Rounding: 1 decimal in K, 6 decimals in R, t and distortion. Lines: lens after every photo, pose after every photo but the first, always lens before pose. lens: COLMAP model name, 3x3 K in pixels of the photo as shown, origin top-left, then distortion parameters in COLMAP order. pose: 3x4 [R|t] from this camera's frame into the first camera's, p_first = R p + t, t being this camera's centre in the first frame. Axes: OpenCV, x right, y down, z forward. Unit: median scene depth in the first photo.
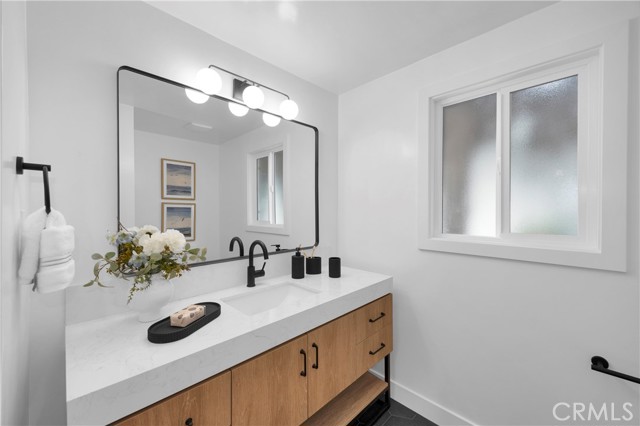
lens RADIAL K [[242.6, 0, 319.0], [0, 242.6, 210.2], [0, 0, 1]] dist [-0.009437, -0.000299]
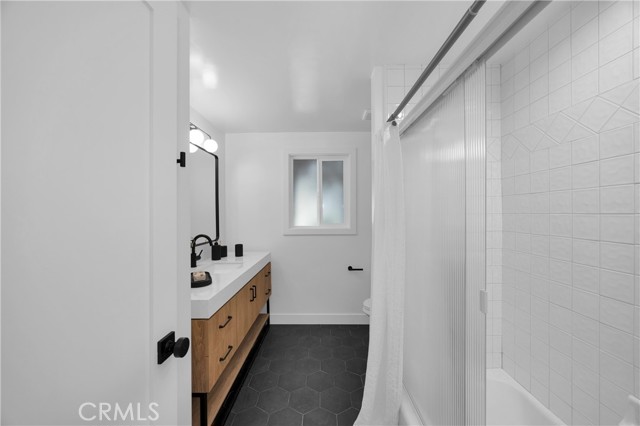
lens RADIAL K [[242.6, 0, 316.3], [0, 242.6, 215.0], [0, 0, 1]] dist [-0.009437, -0.000299]
pose [[0.721354, -0.006066, 0.692540, -0.691827], [0.008592, 0.999963, -0.000190, 0.010868], [-0.692513, 0.006087, 0.721379, -0.501601]]
